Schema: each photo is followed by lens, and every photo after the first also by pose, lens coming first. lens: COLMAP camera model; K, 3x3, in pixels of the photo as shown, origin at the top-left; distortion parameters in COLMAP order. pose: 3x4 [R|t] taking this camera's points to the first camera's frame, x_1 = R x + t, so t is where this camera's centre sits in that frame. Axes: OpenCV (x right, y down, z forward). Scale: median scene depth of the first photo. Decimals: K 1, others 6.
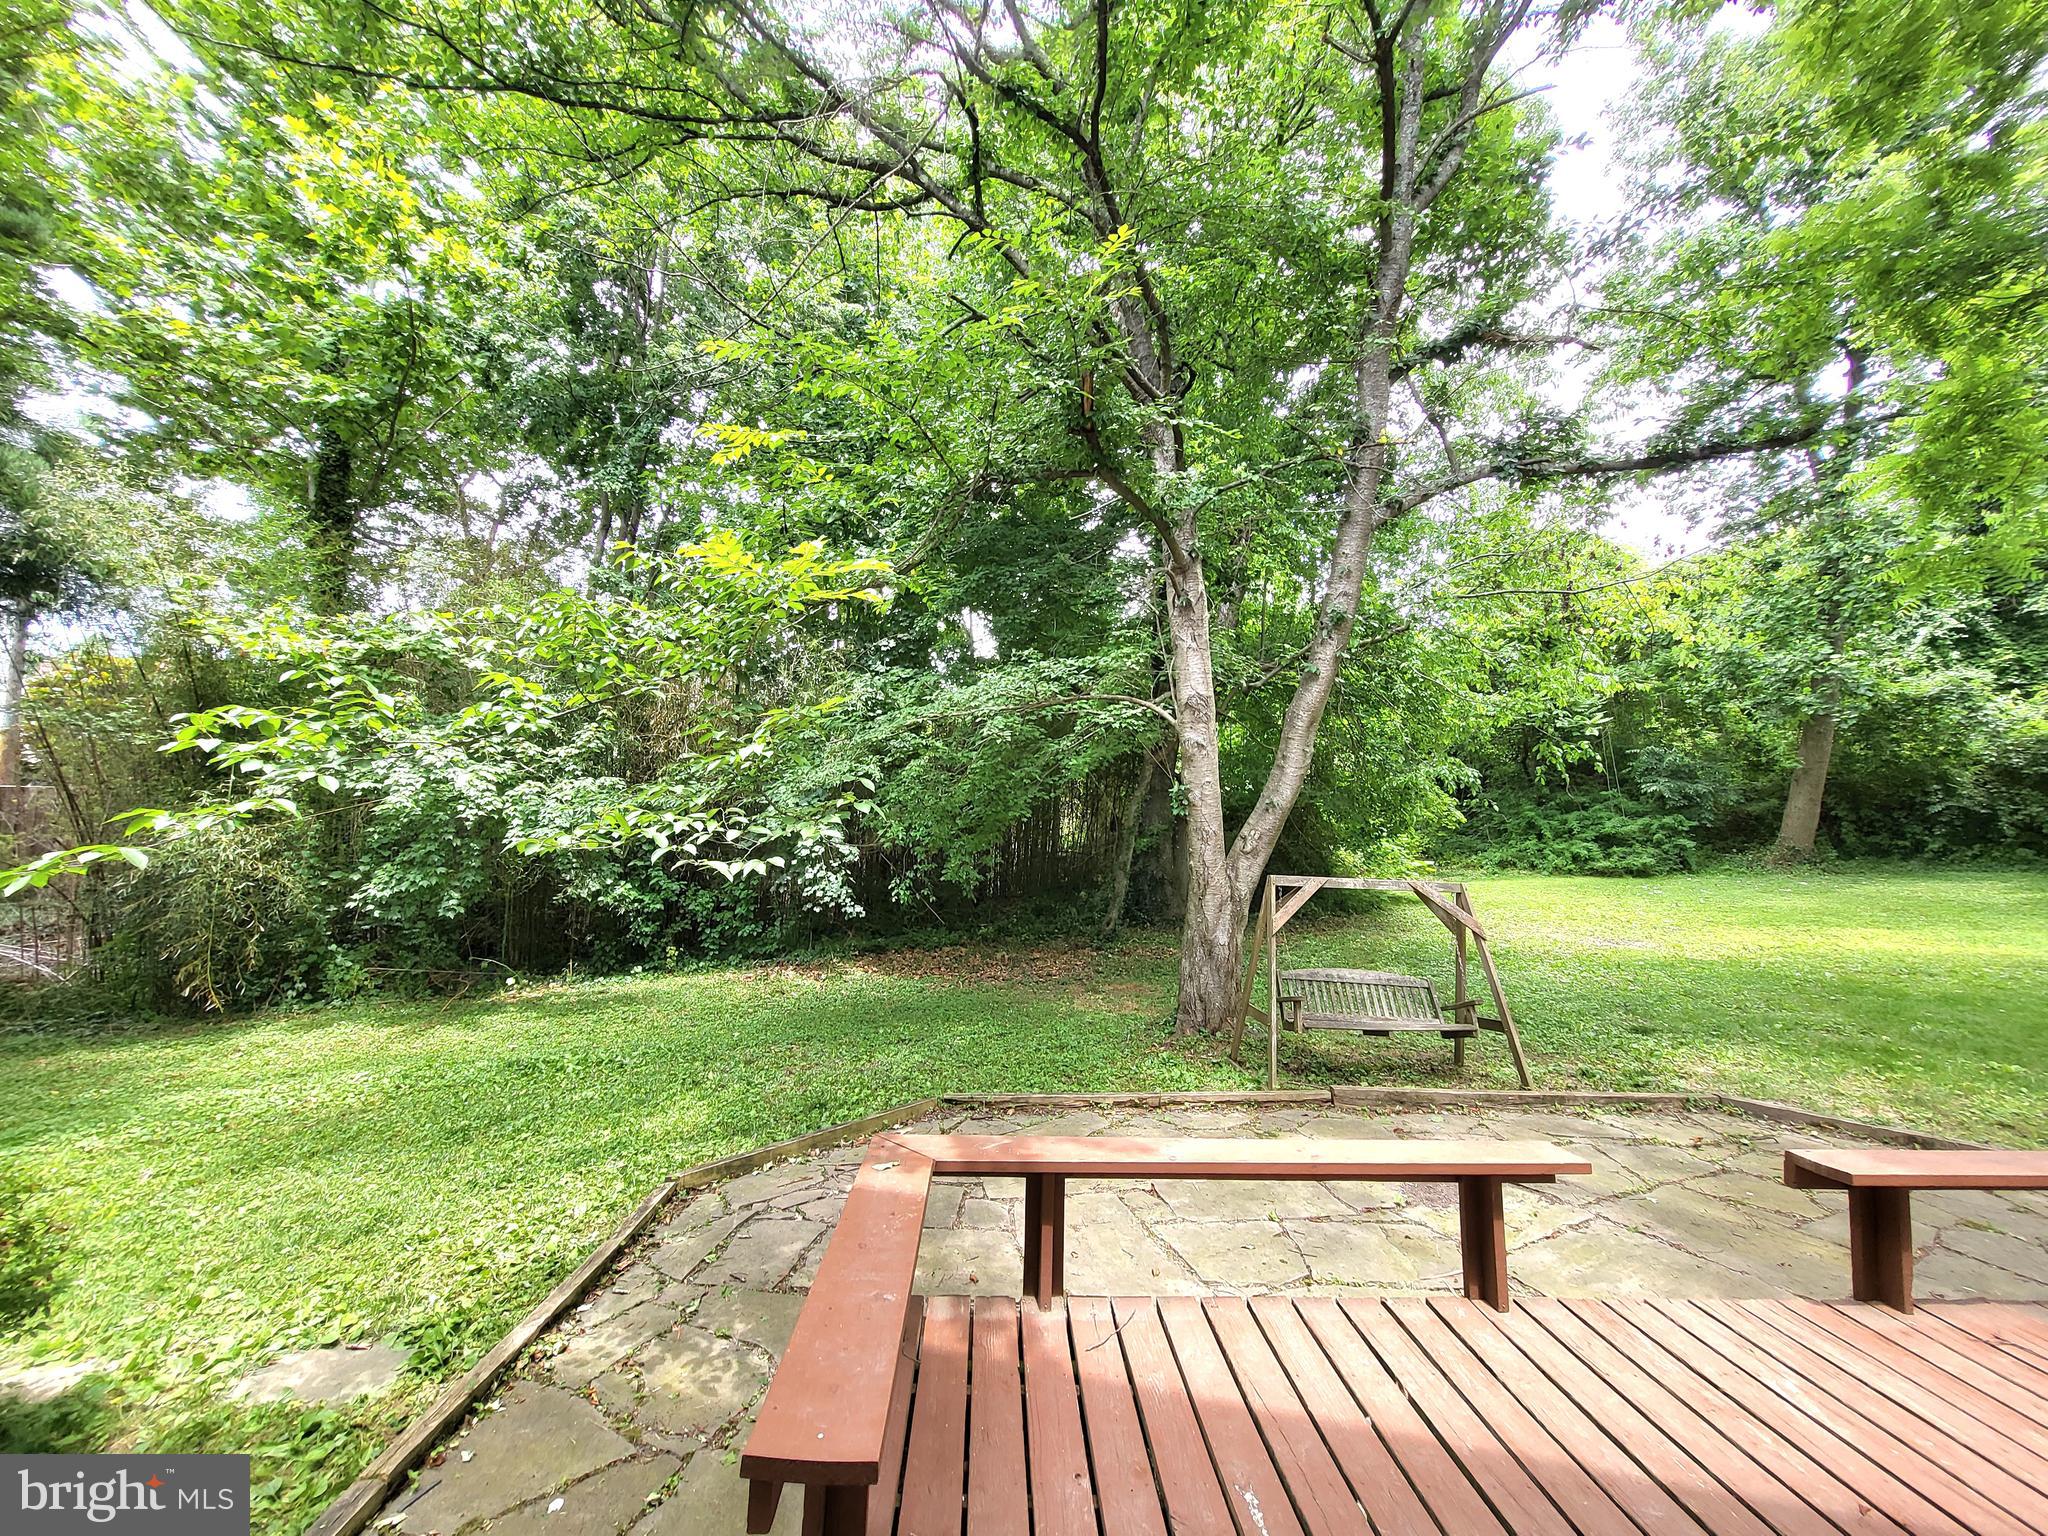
lens RADIAL K [[808.6, 0, 1023.9], [0, 808.6, 759.4], [0, 0, 1]] dist [0.001482, 0.000143]
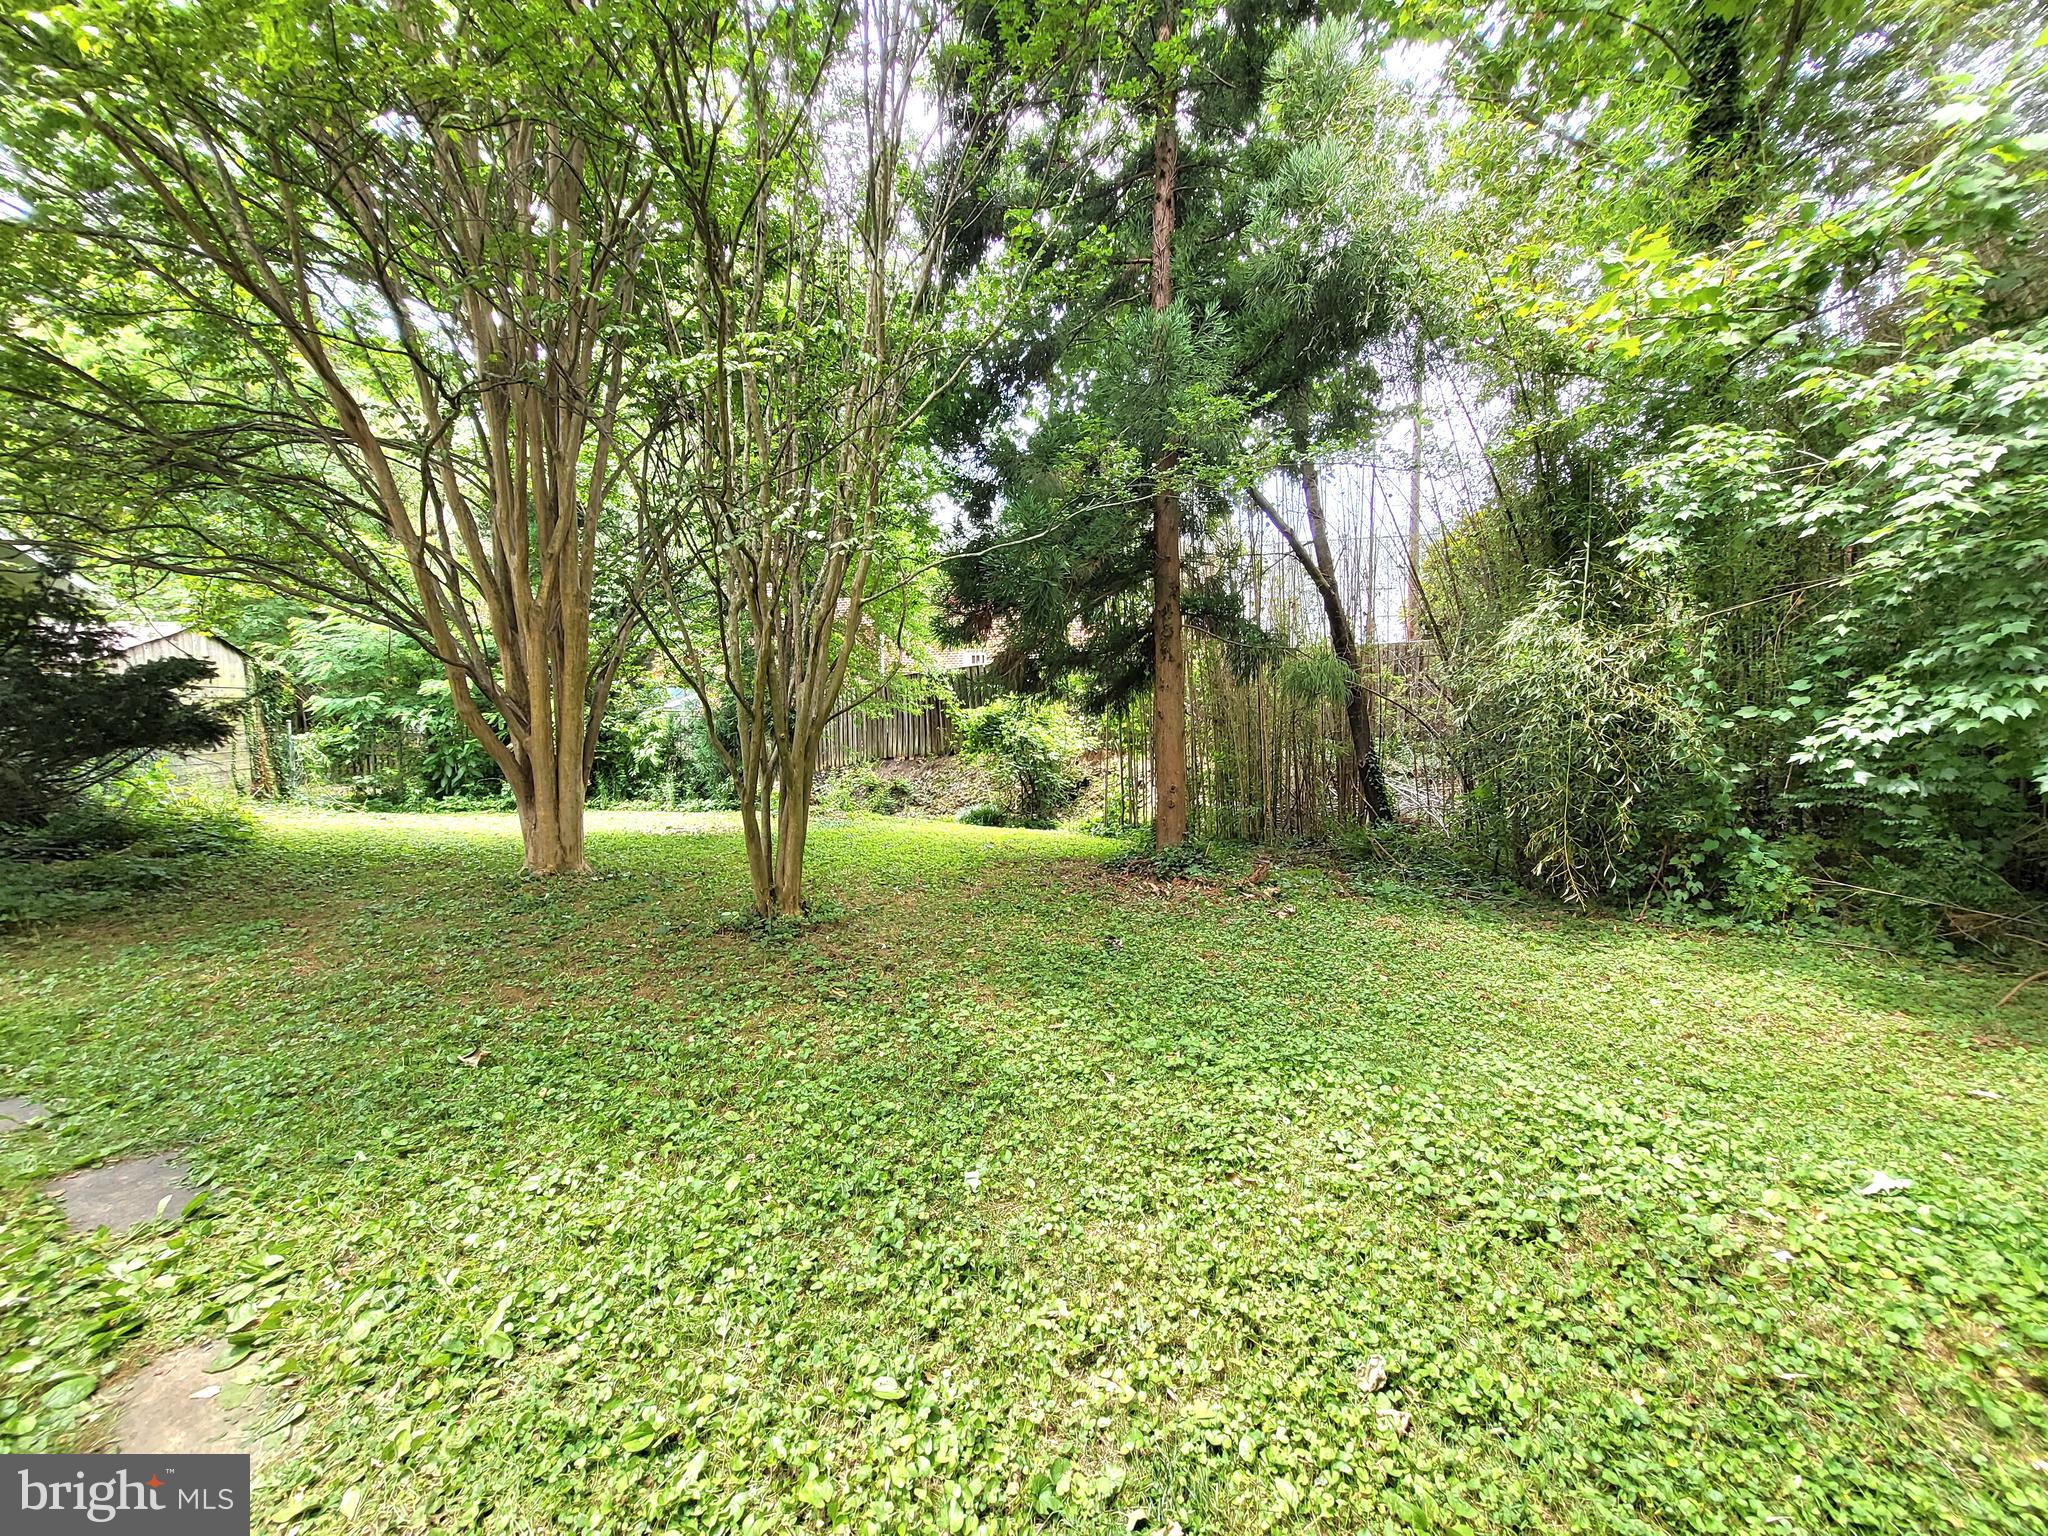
lens RADIAL K [[807.9, 0, 1024.0], [0, 807.9, 768.0], [0, 0, 1]] dist [0.001210, 0.000157]
pose [[0.179098, 0.063082, -0.981807, -0.445791], [0.093621, 0.992321, 0.080836, 0.106036], [0.979367, -0.106395, 0.171817, 0.464973]]
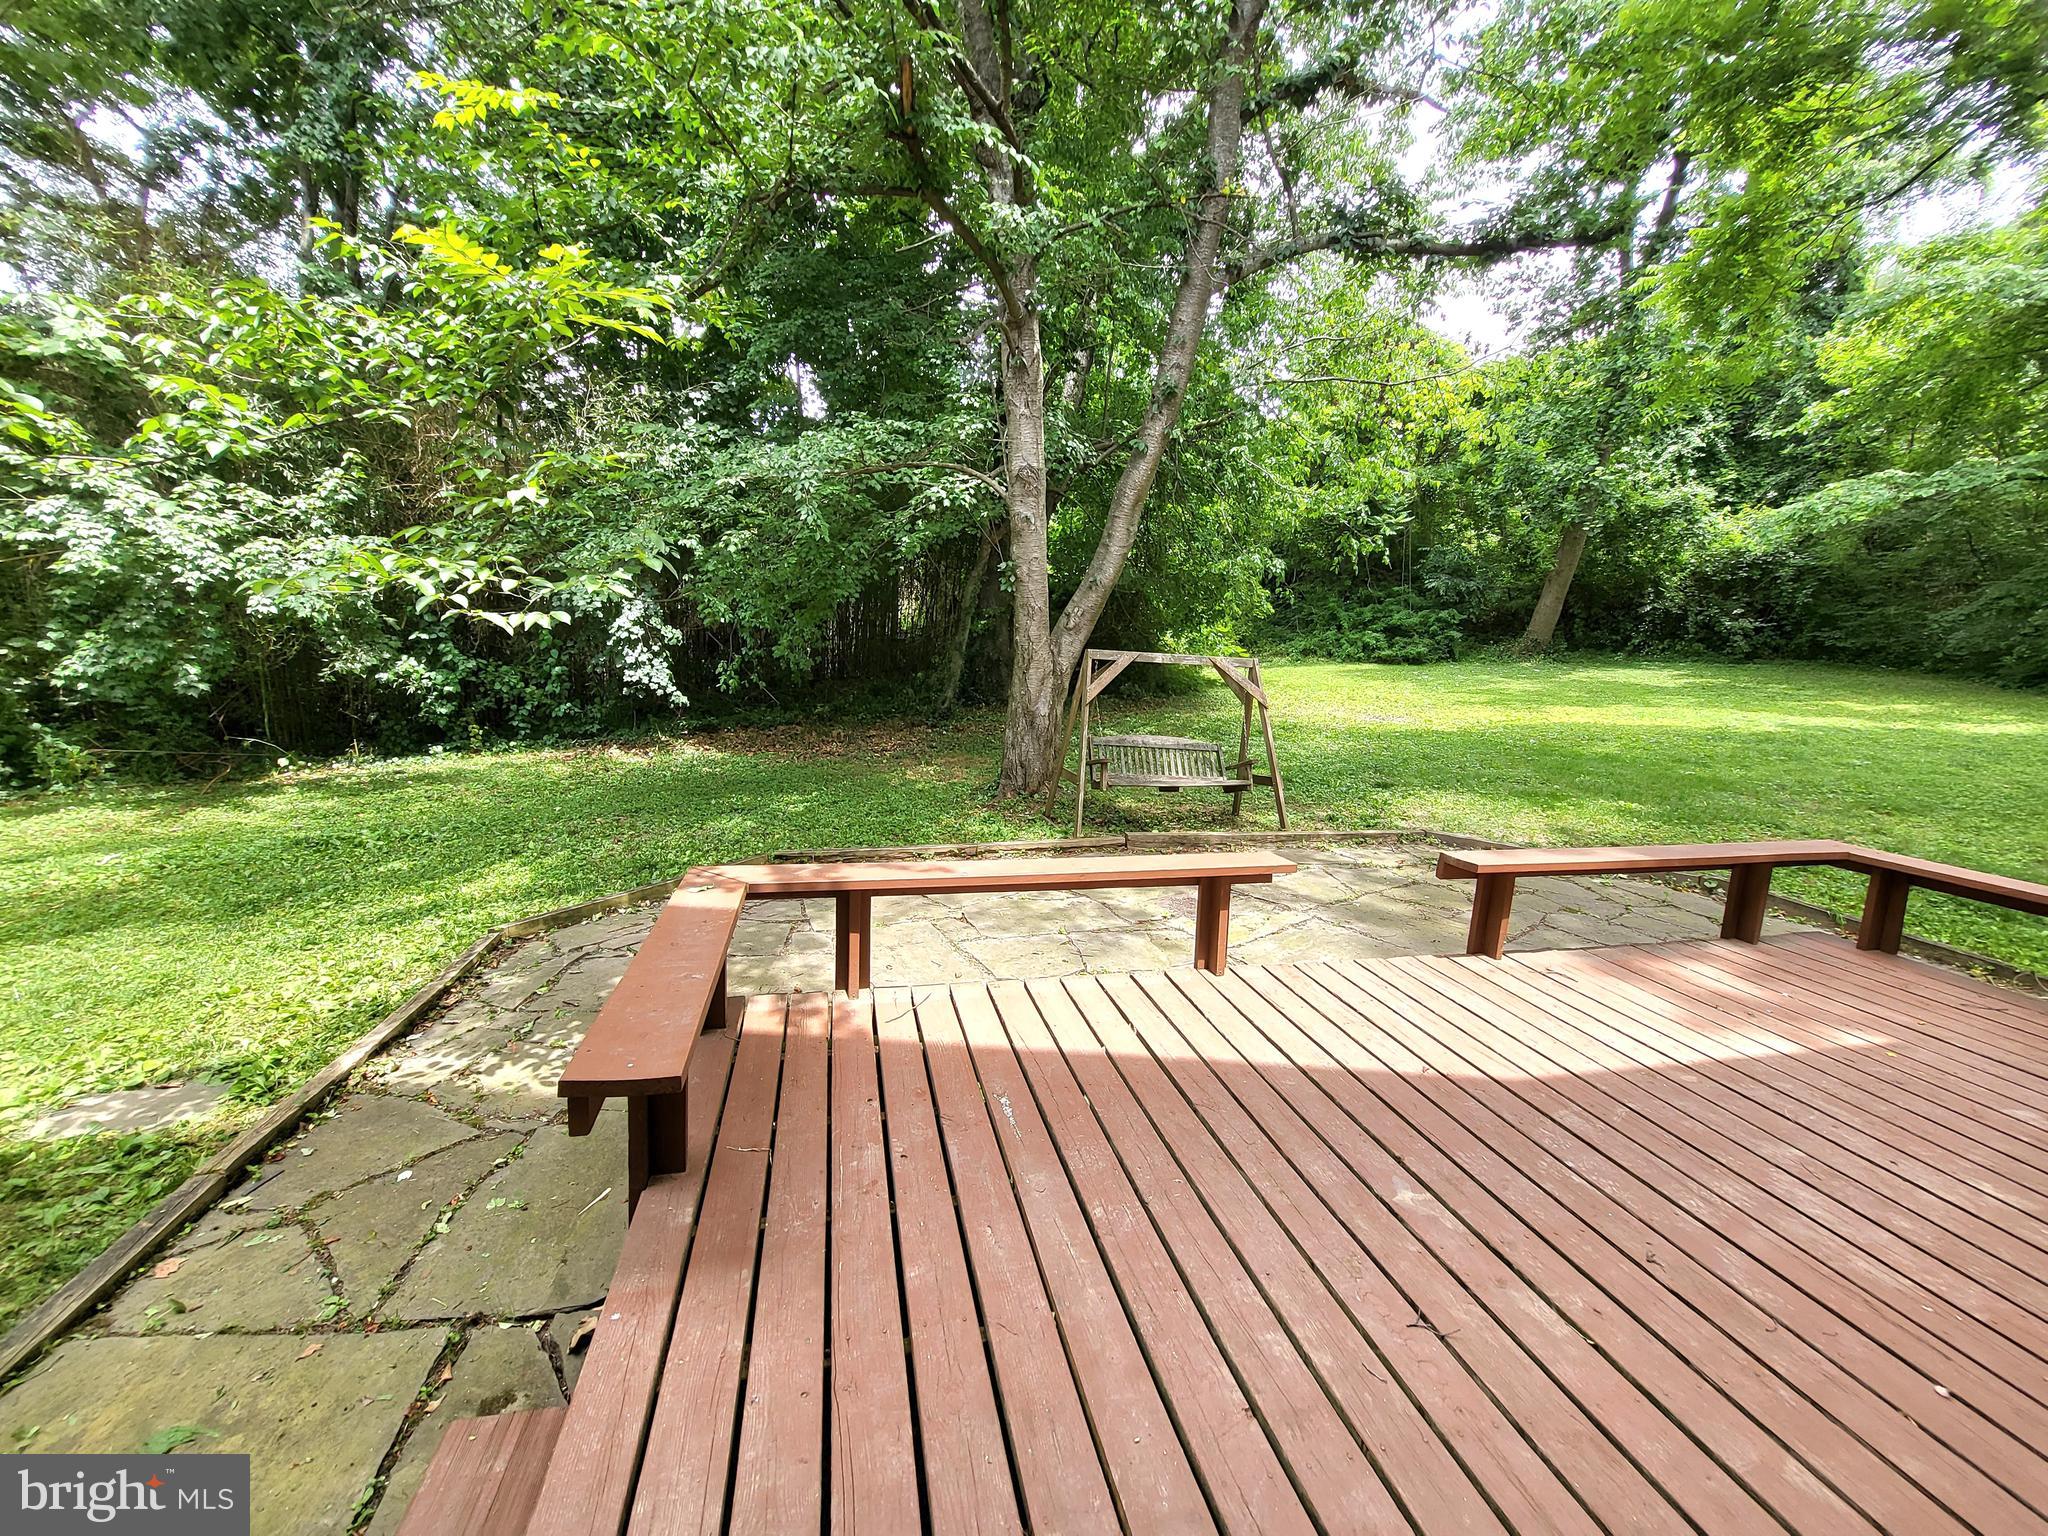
lens RADIAL K [[808.6, 0, 1023.9], [0, 808.6, 759.4], [0, 0, 1]] dist [0.001482, 0.000143]
pose [[0.982270, -0.012320, 0.187068, 0.017307], [-0.036089, 0.966749, 0.253169, 0.013075], [-0.183967, -0.255431, 0.949163, -0.021130]]
